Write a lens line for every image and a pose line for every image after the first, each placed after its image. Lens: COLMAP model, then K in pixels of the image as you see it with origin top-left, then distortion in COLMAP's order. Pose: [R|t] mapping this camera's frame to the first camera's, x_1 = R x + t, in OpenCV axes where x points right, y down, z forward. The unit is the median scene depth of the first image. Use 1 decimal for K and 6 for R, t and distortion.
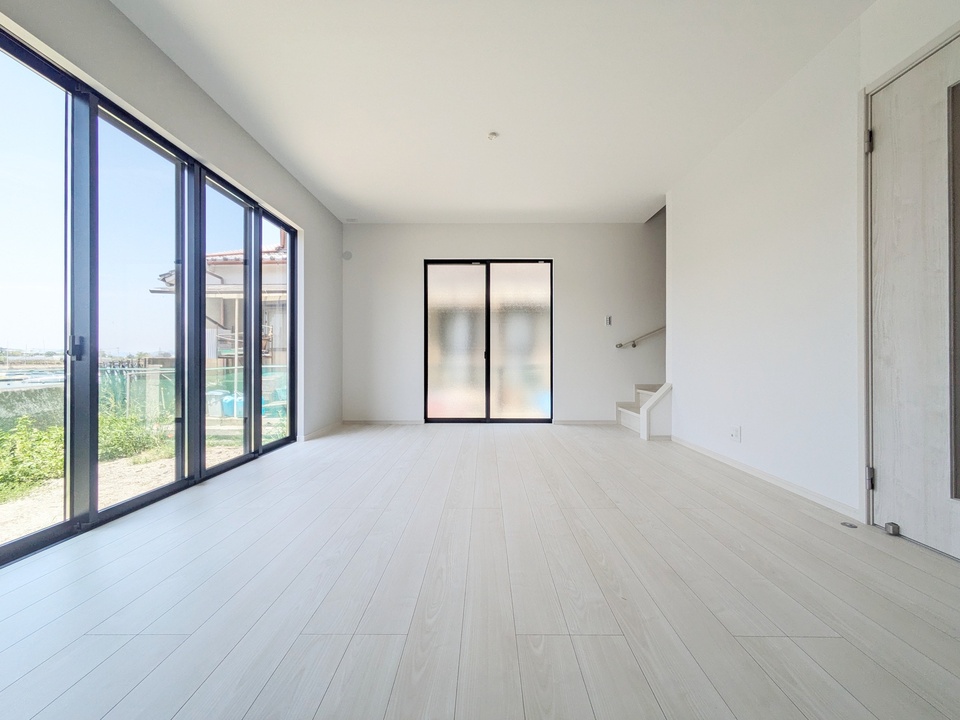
lens RADIAL K [[377.3, 0, 485.2], [0, 377.3, 354.6], [0, 0, 1]] dist [0.002650, -0.000719]
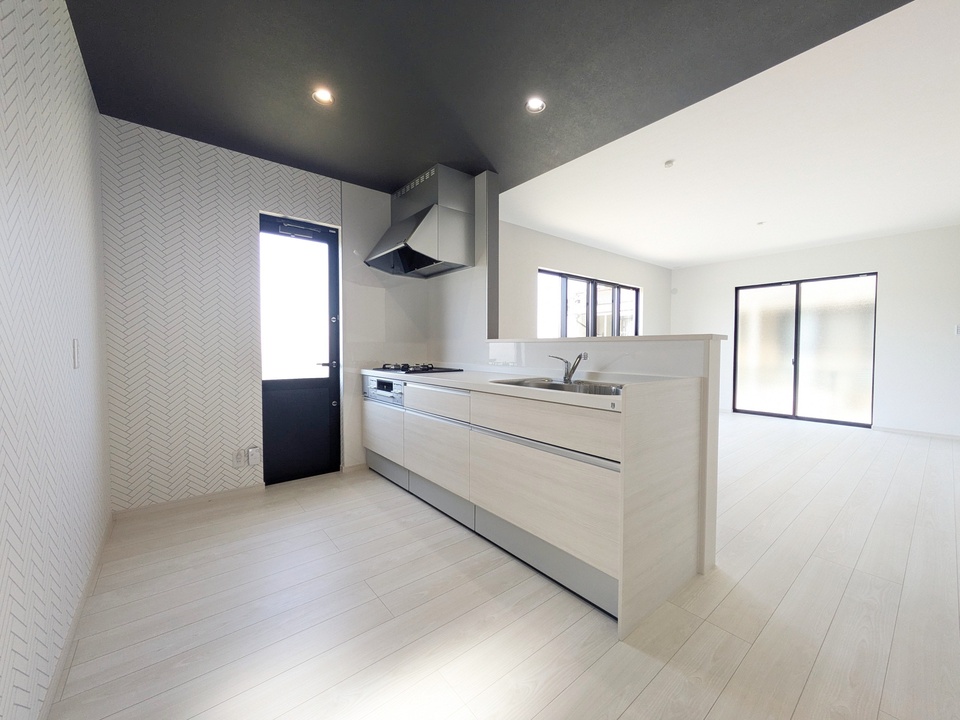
lens RADIAL K [[377.3, 0, 486.5], [0, 377.3, 360.0], [0, 0, 1]] dist [0.002650, -0.000719]
pose [[0.640337, 0.029659, -0.767521, 0.467343], [0.007054, 0.998985, 0.044488, -0.102680], [0.768062, -0.033901, 0.639478, -0.784653]]
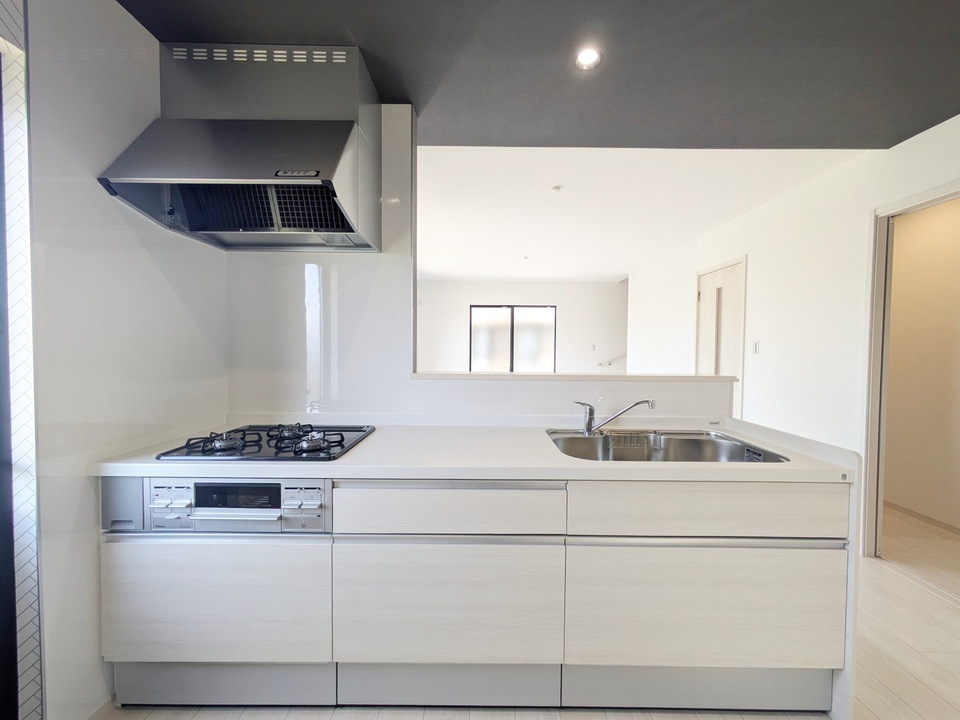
lens RADIAL K [[377.3, 0, 486.0], [0, 377.3, 359.0], [0, 0, 1]] dist [0.002650, -0.000719]
pose [[0.999923, 0.012342, 0.000908, -0.154078], [-0.012370, 0.998984, 0.043342, -0.163603], [-0.000372, -0.043350, 0.999060, -0.773416]]
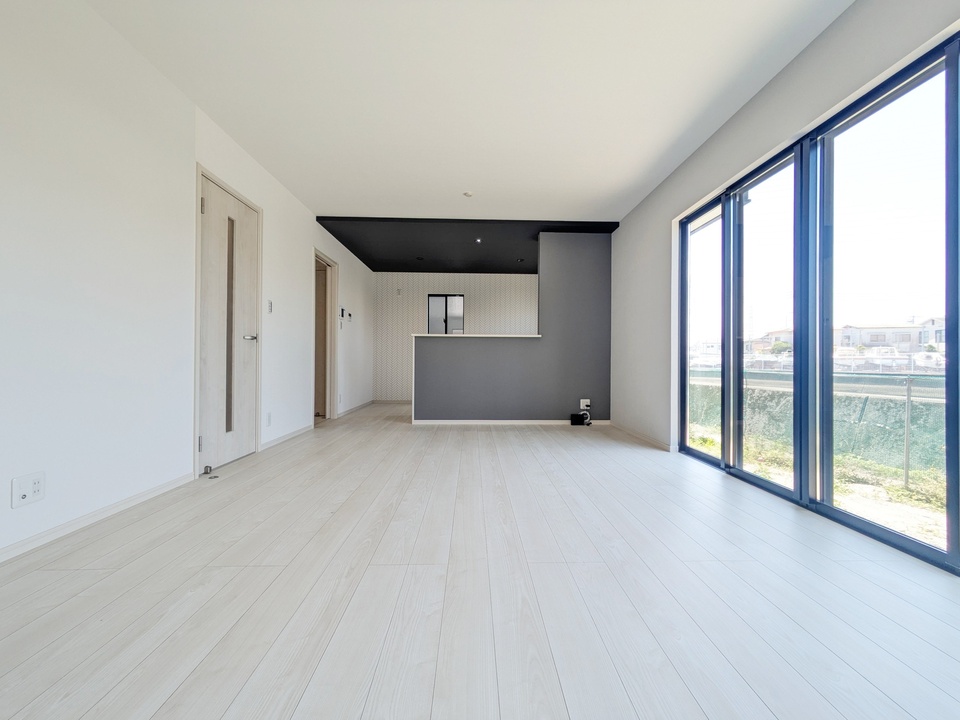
lens RADIAL K [[377.3, 0, 481.8], [0, 377.3, 360.5], [0, 0, 1]] dist [0.002650, -0.000719]
pose [[-0.999776, -0.006536, -0.020153, -0.004504], [-0.006252, 0.999881, -0.014123, 0.017266], [0.020243, -0.013994, -0.999697, 1.451772]]
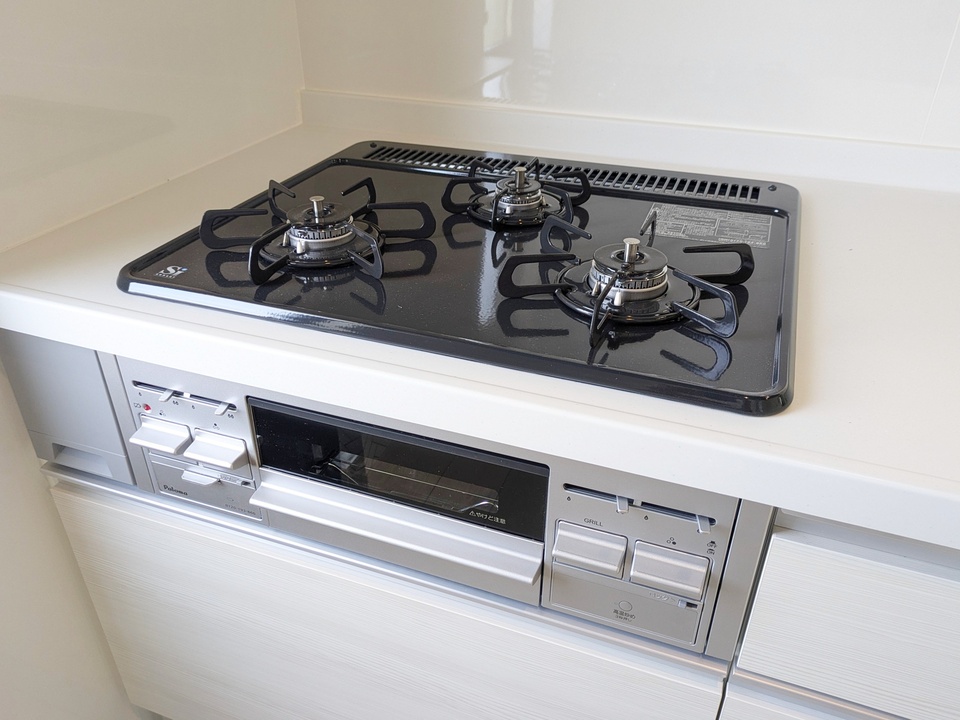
lens RADIAL K [[759.6, 0, 479.0], [0, 759.6, 362.8], [0, 0, 1]] dist [0.033314, 0.000015]
pose [[0.933047, 0.189522, -0.305786, -0.331455], [0.001872, 0.847415, 0.530928, -0.136625], [0.359750, -0.495953, 0.790323, -0.525902]]
